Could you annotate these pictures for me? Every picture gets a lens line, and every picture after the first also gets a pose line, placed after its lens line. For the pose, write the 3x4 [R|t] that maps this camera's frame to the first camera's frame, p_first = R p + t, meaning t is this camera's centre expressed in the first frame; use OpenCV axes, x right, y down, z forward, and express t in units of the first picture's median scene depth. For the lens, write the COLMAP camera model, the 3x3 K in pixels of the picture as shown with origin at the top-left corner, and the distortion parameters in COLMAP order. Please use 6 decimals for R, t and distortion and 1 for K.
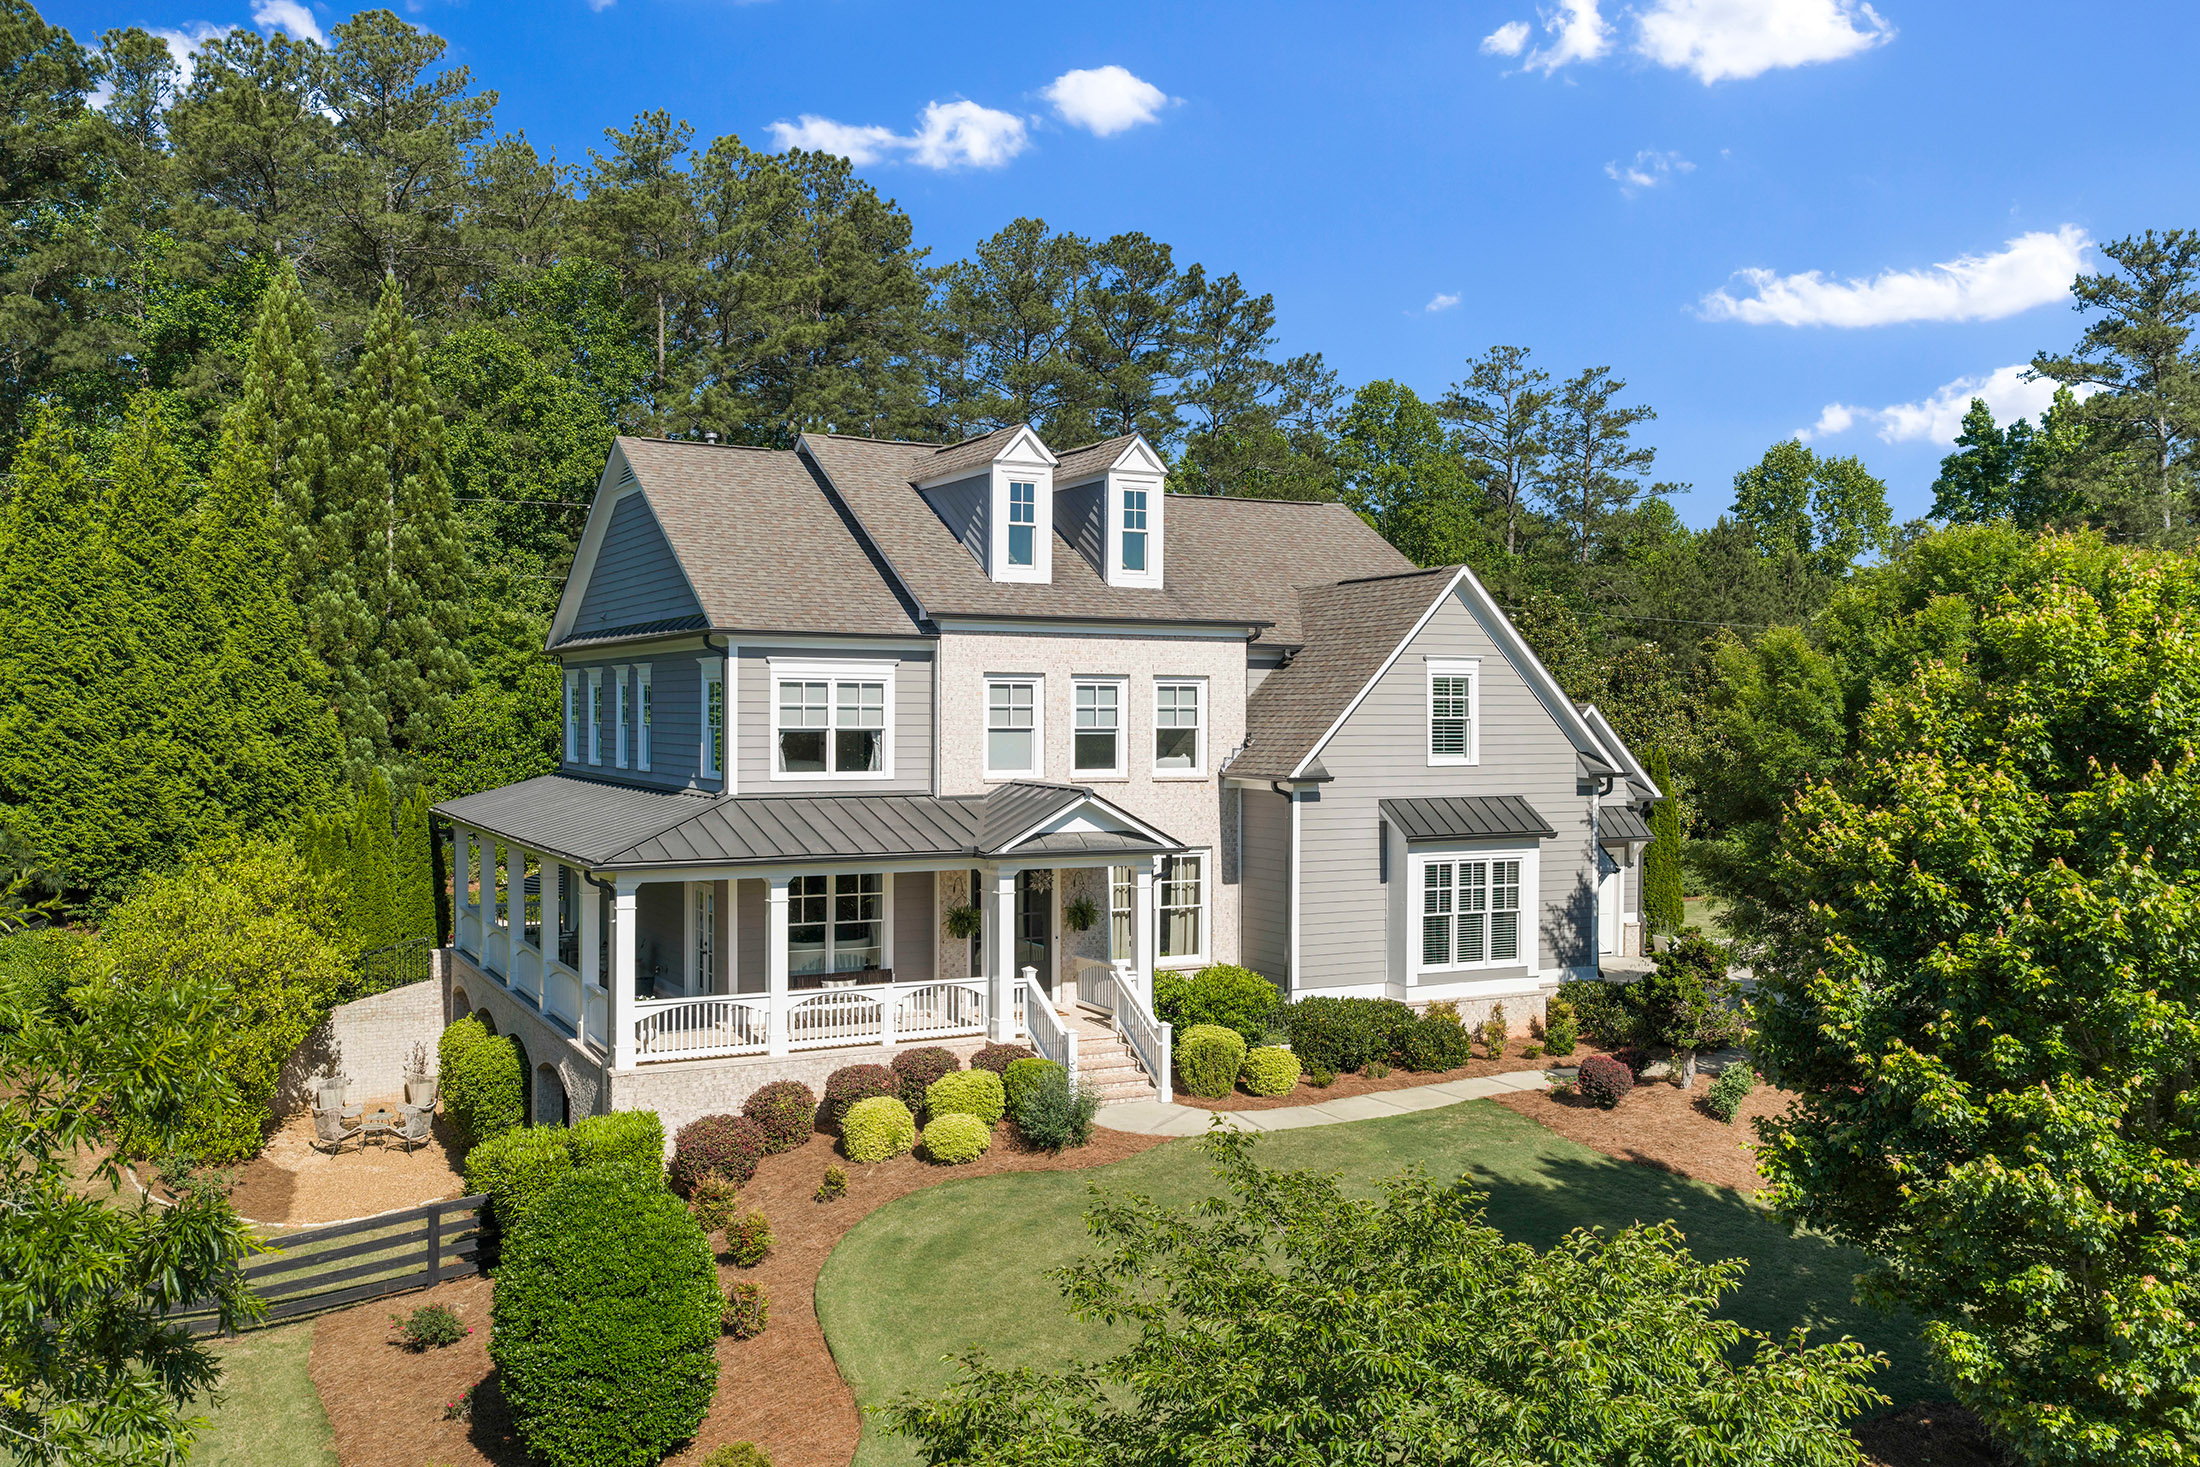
lens RADIAL K [[1856.2, 0, 1100.0], [0, 1856.2, 733.5], [0, 0, 1]] dist [0.008335, -0.008170]
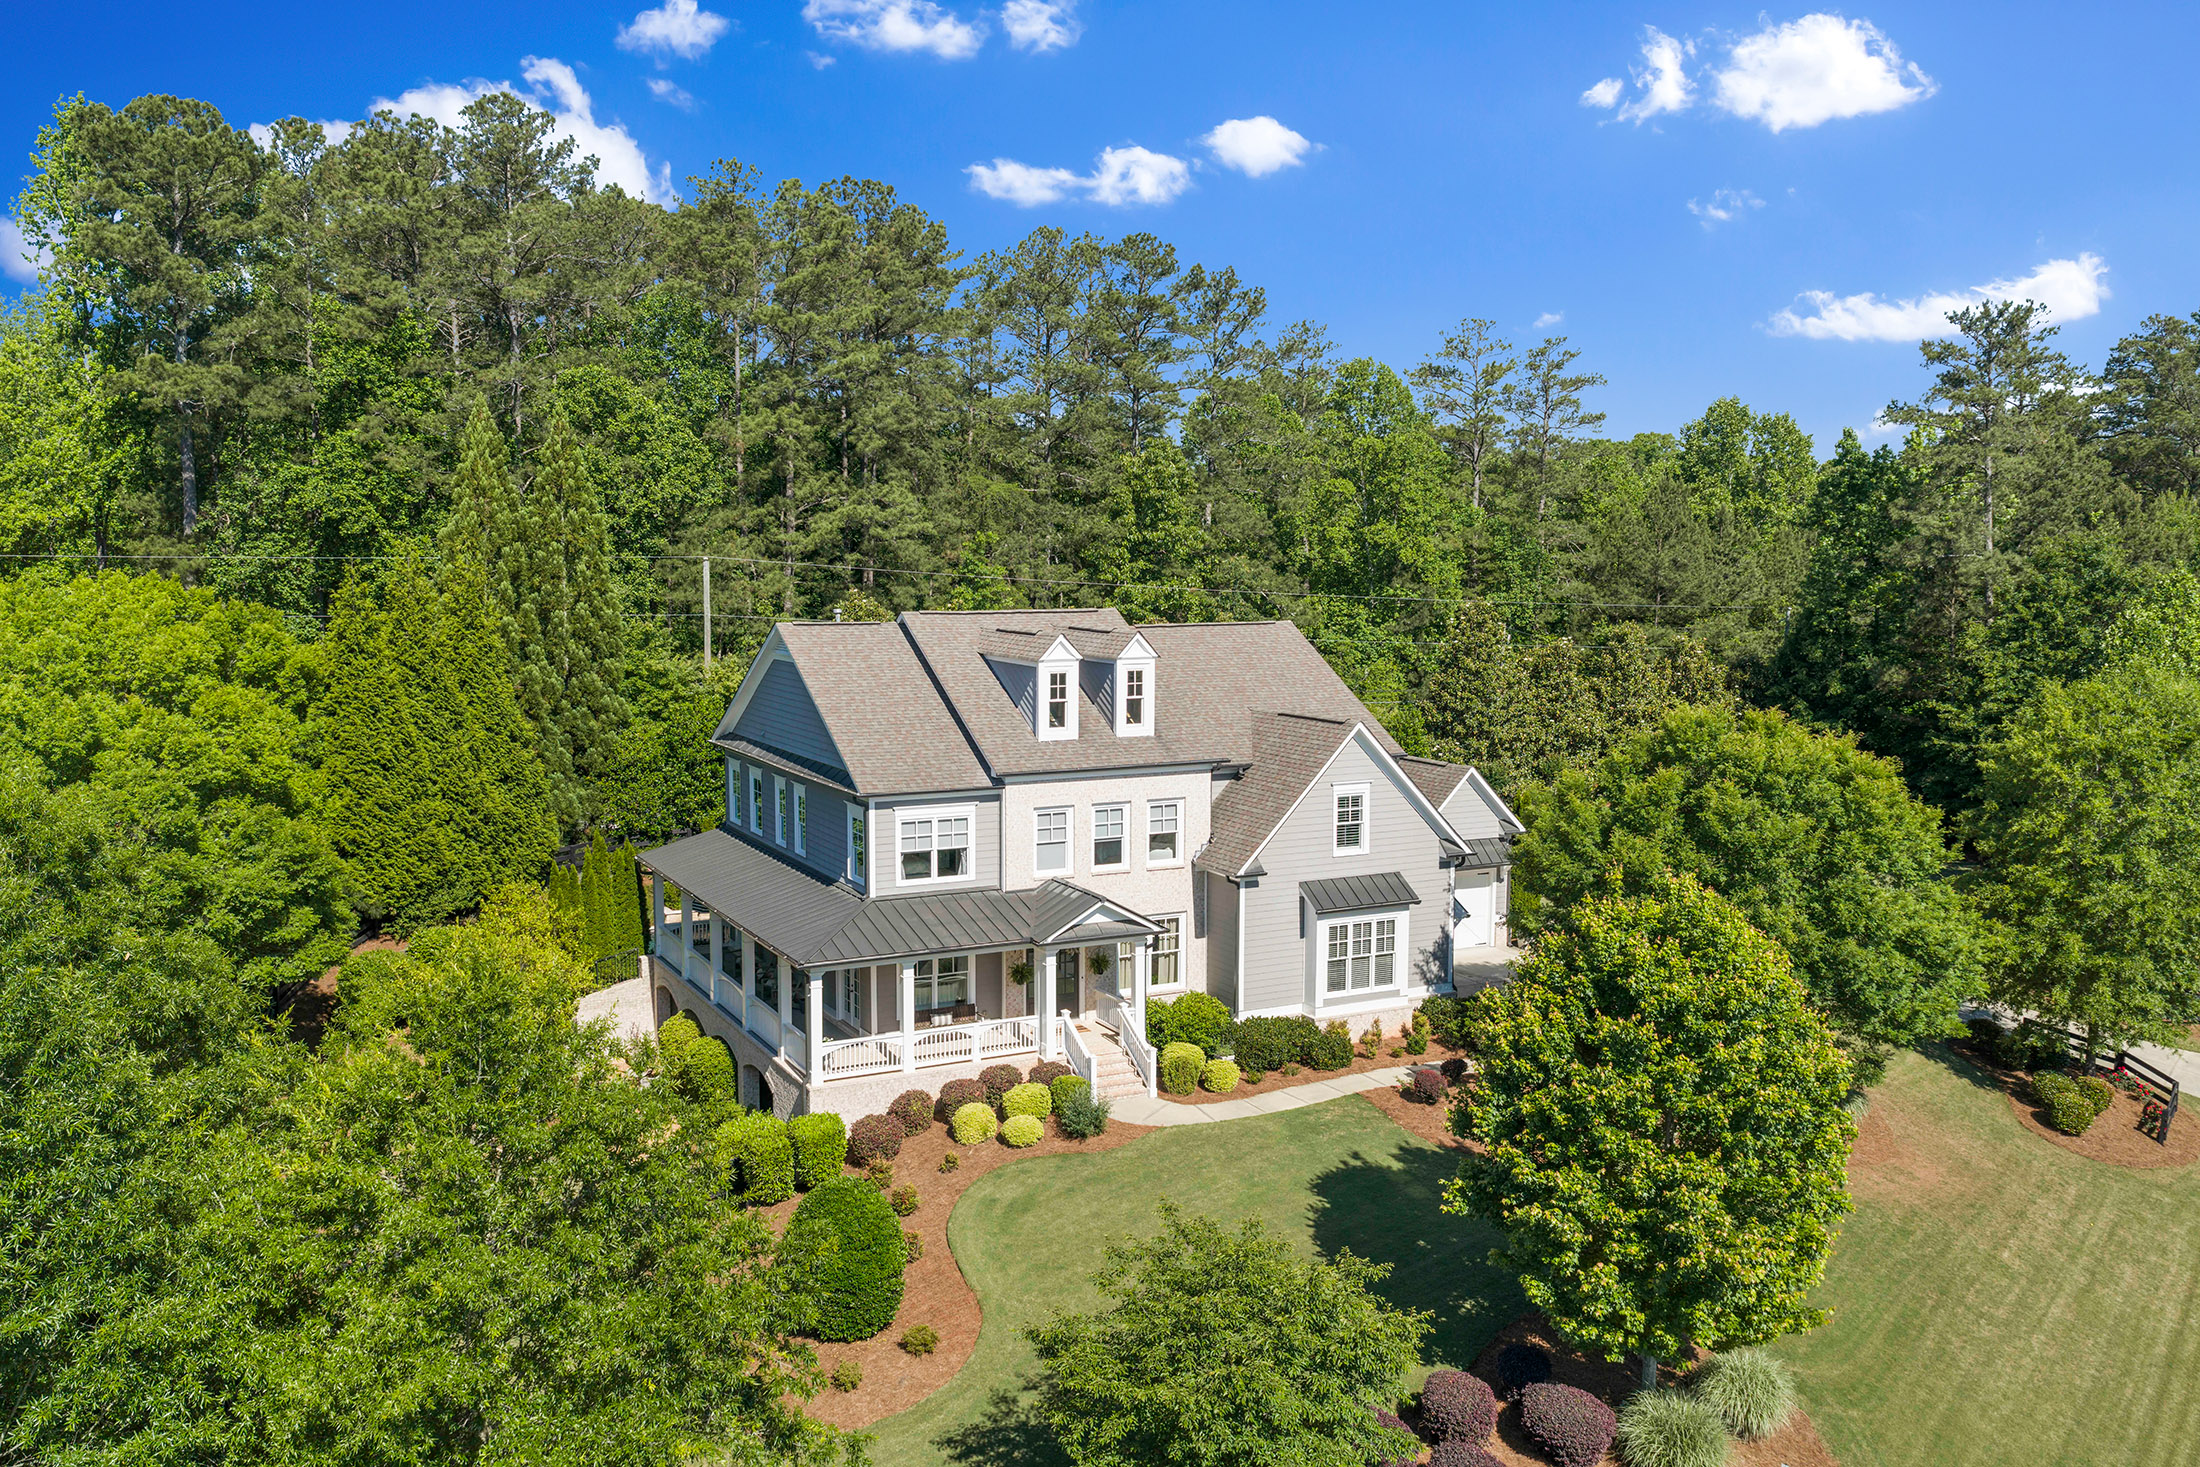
lens RADIAL K [[1856.2, 0, 1100.0], [0, 1856.2, 733.5], [0, 0, 1]] dist [0.008335, -0.008170]
pose [[0.999972, -0.000425, -0.007457, 0.002221], [0.001152, 0.995217, 0.097685, -0.228925], [0.007380, -0.097691, 0.995189, -0.468599]]
